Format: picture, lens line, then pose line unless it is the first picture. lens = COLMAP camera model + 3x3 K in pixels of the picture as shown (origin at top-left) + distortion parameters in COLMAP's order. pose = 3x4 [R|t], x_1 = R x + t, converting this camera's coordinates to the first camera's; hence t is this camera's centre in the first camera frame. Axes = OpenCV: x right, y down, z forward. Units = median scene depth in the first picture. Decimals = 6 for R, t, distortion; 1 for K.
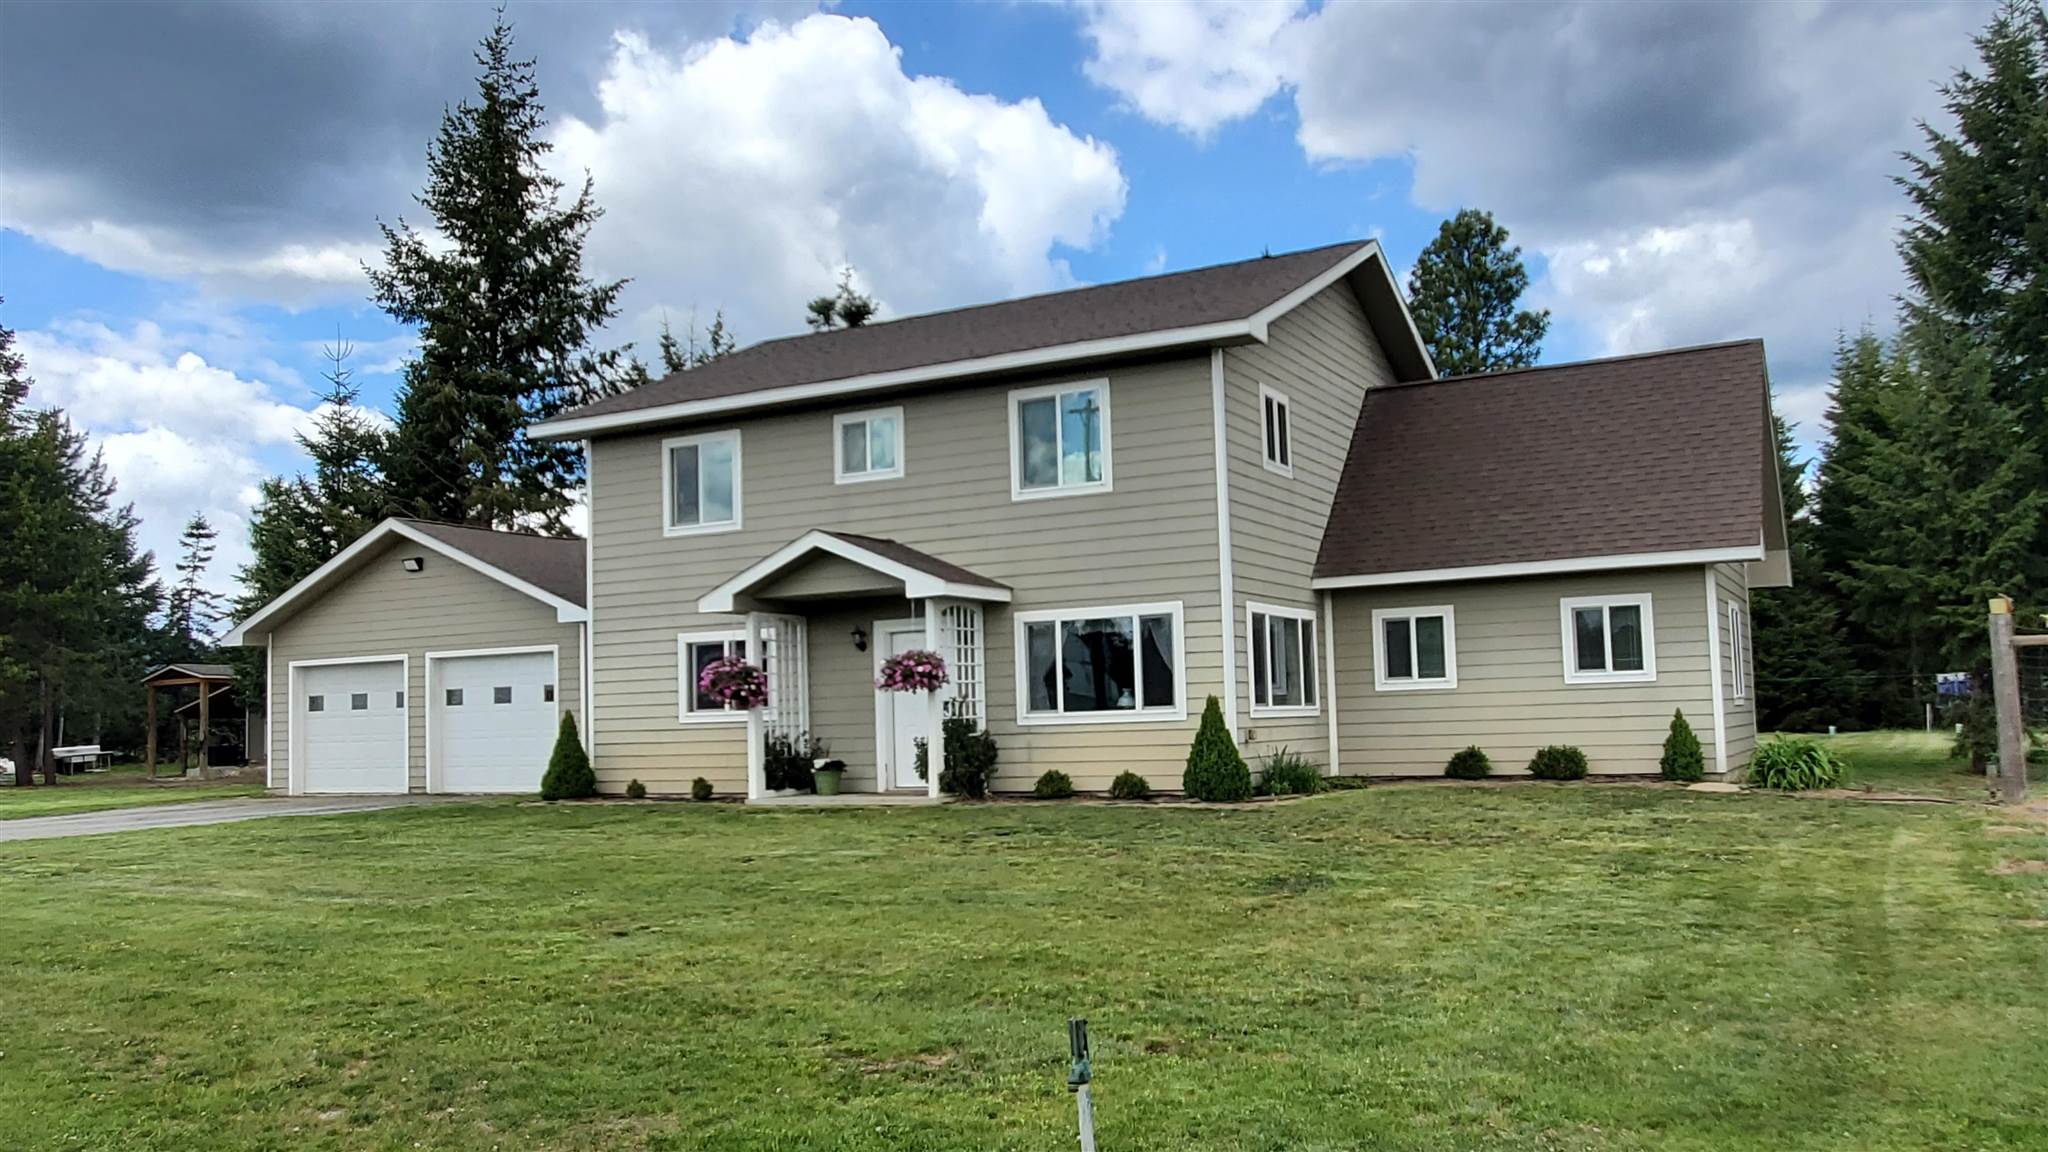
lens RADIAL K [[1616.4, 0, 1016.5], [0, 1616.4, 598.8], [0, 0, 1]] dist [0.003394, 0.000666]
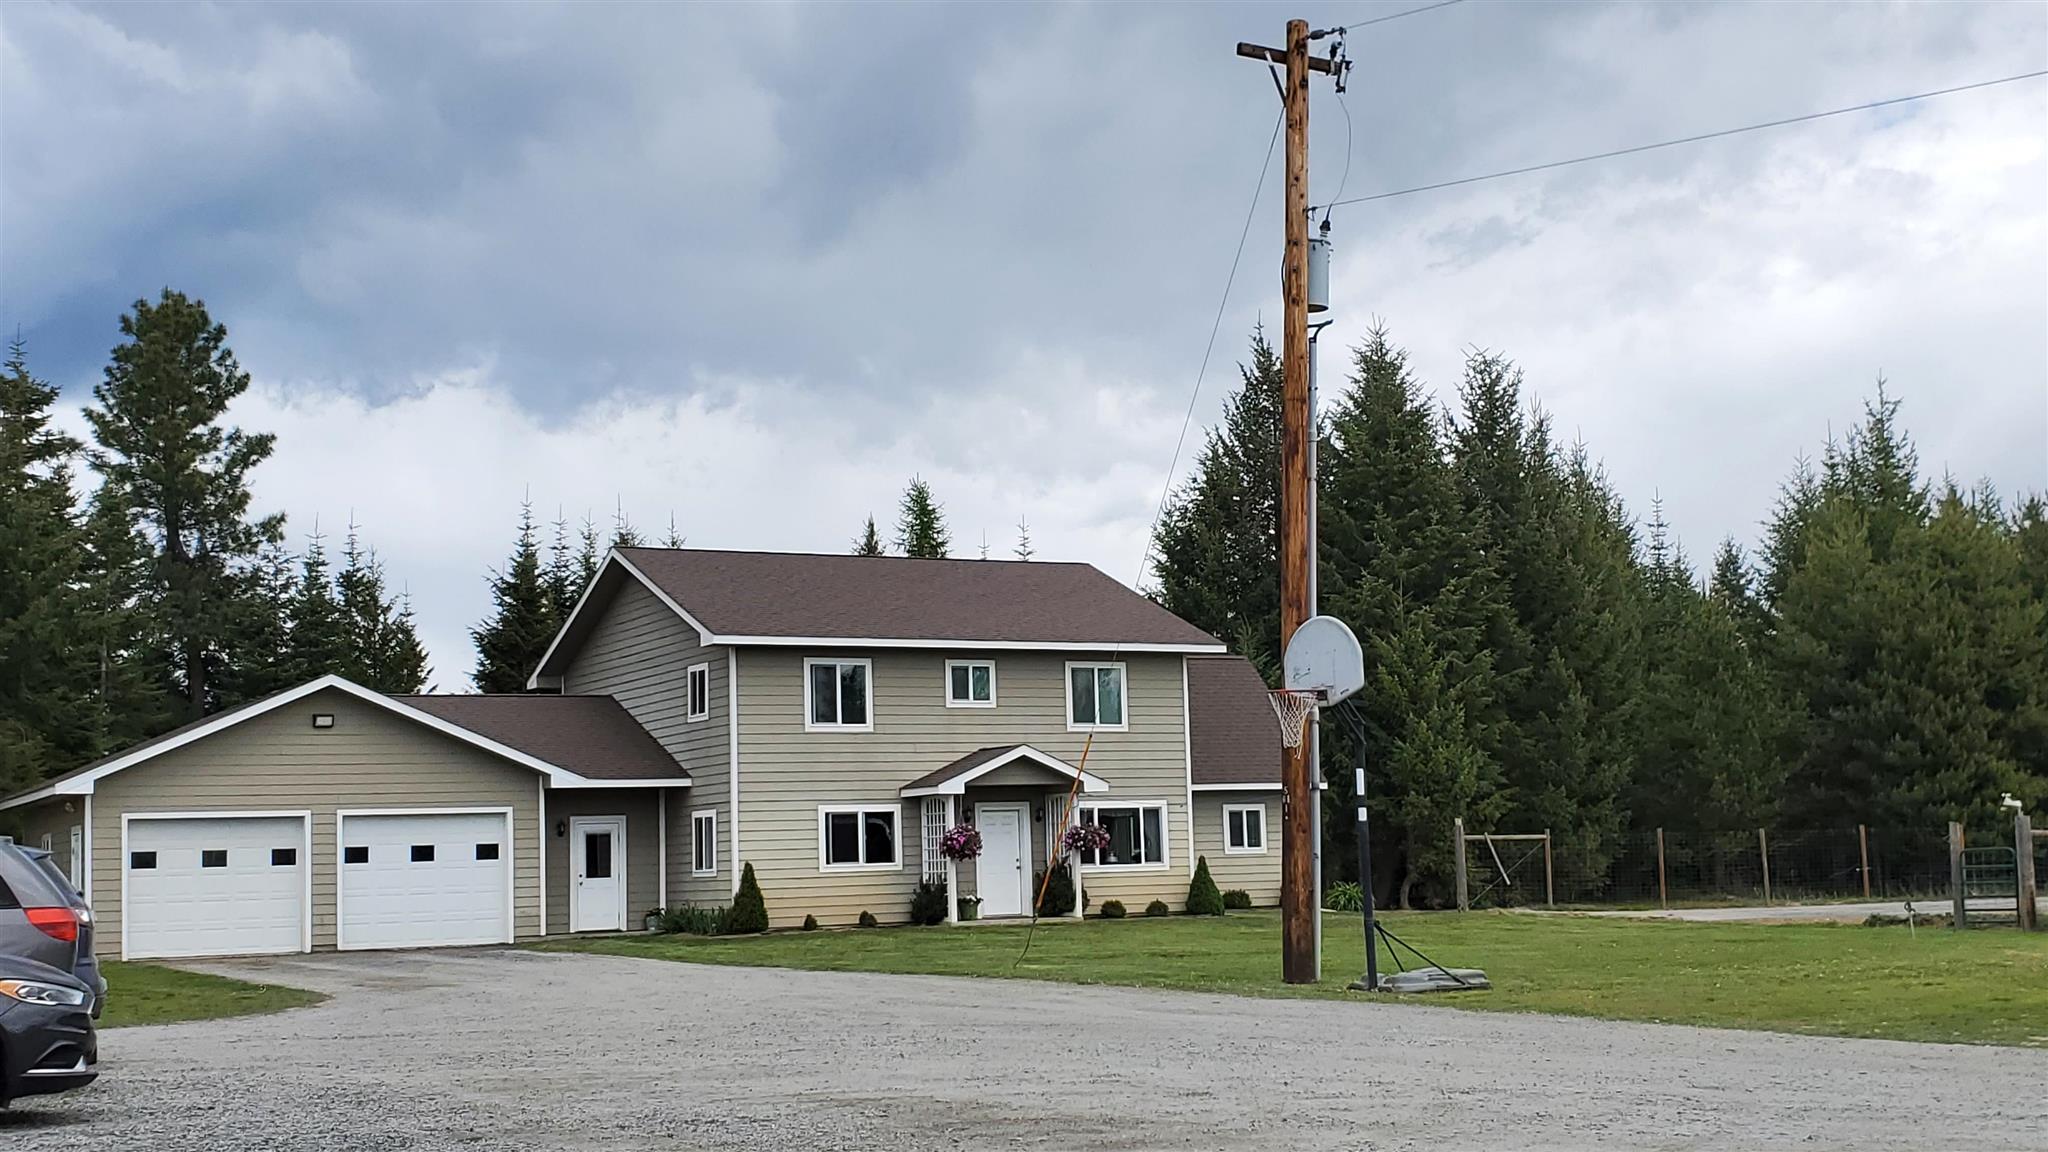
lens RADIAL K [[2603.1, 0, 1024.0], [0, 2603.1, 576.0], [0, 0, 1]] dist [0.305921, -1.311728]
pose [[0.552888, 0.106715, 0.826394, -1.425260], [-0.050135, 0.994229, -0.094845, 0.021976], [-0.831746, 0.011007, 0.555047, -0.255145]]
